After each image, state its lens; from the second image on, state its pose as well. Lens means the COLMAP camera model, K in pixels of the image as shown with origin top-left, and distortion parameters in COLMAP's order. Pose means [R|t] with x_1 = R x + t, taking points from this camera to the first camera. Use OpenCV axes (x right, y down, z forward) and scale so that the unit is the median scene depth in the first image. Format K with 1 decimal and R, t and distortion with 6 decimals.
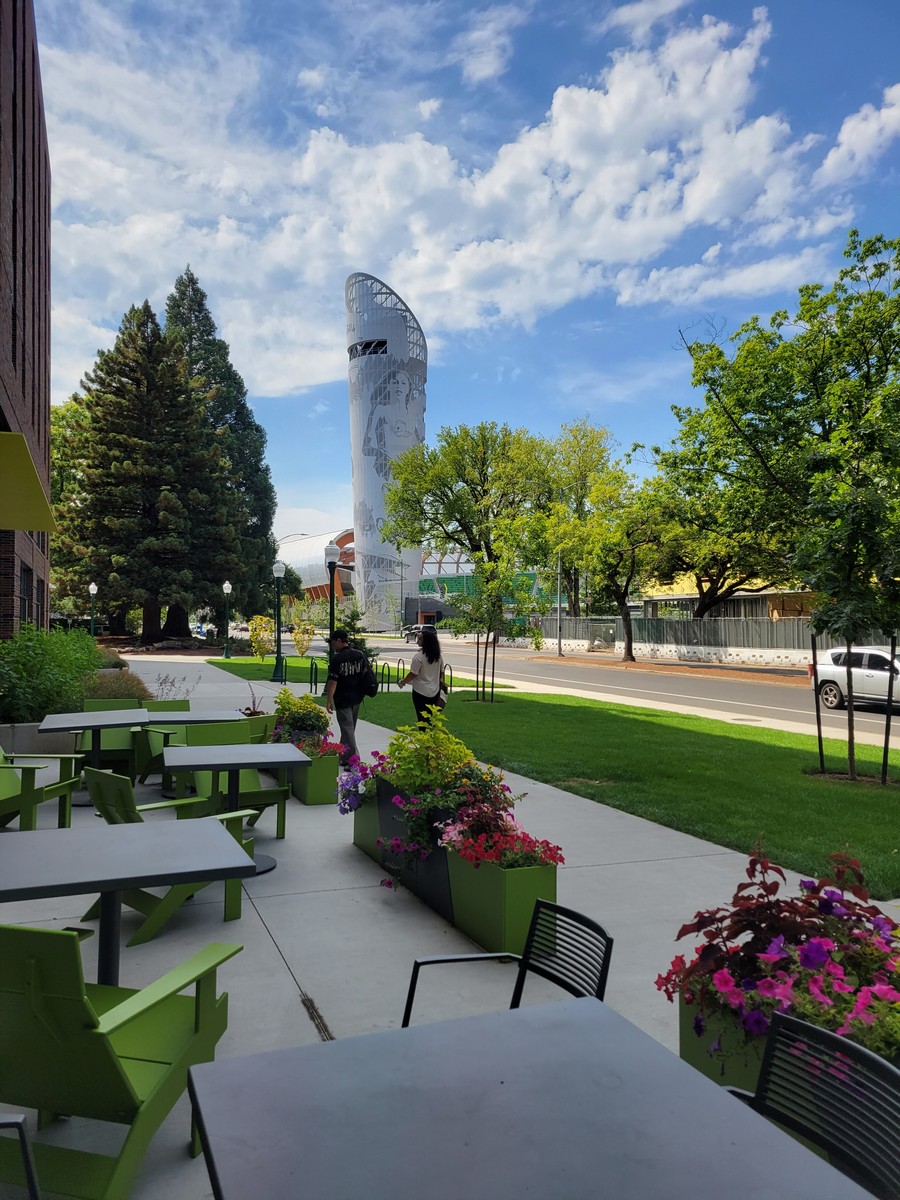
lens RADIAL K [[922.1, 0, 449.5], [0, 922.1, 598.2], [0, 0, 1]] dist [-0.001688, -0.000216]
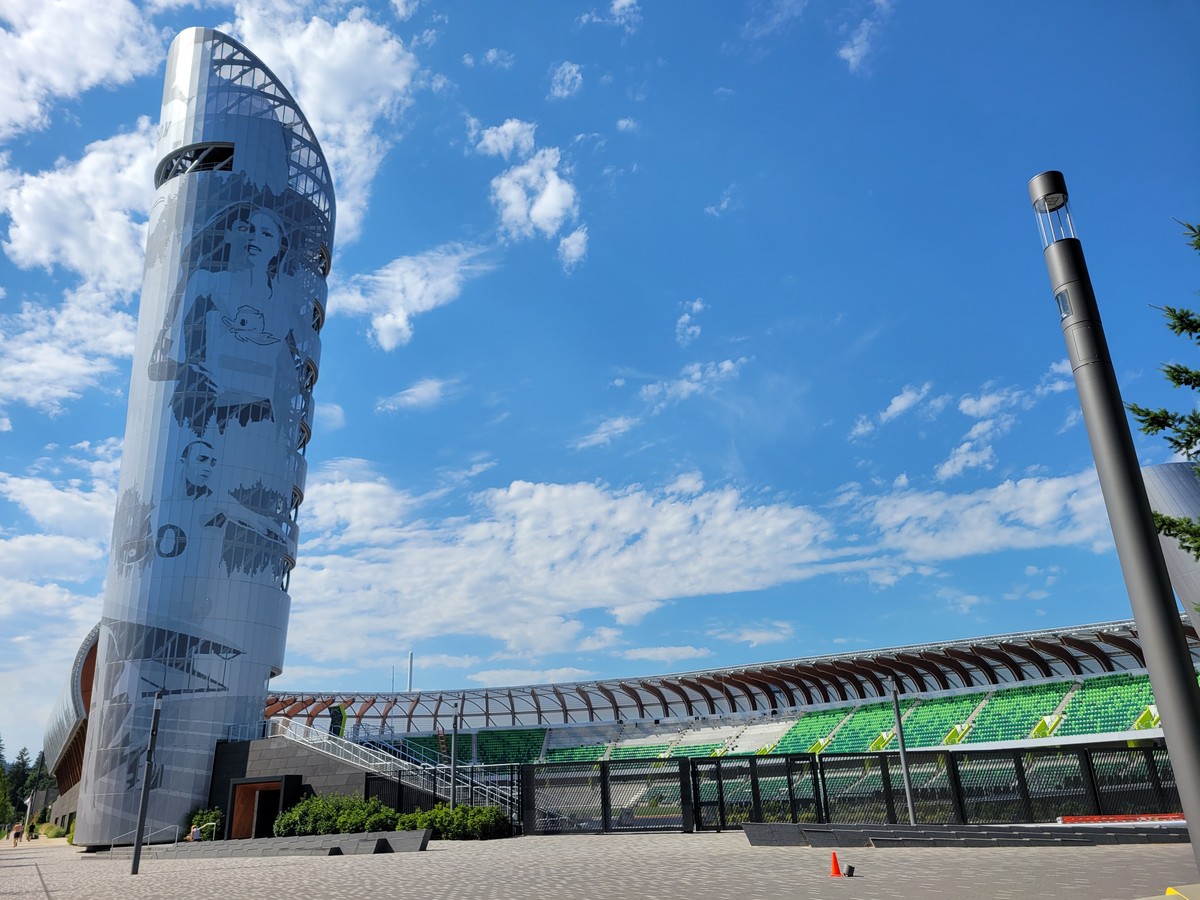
lens RADIAL K [[922.1, 0, 601.0], [0, 922.1, 451.4], [0, 0, 1]] dist [-0.001688, -0.000216]
pose [[0.986616, 0.025217, 0.161098, 0.040370], [0.029151, 0.944775, -0.326421, 0.015001], [-0.160433, 0.326749, 0.931395, 0.596999]]
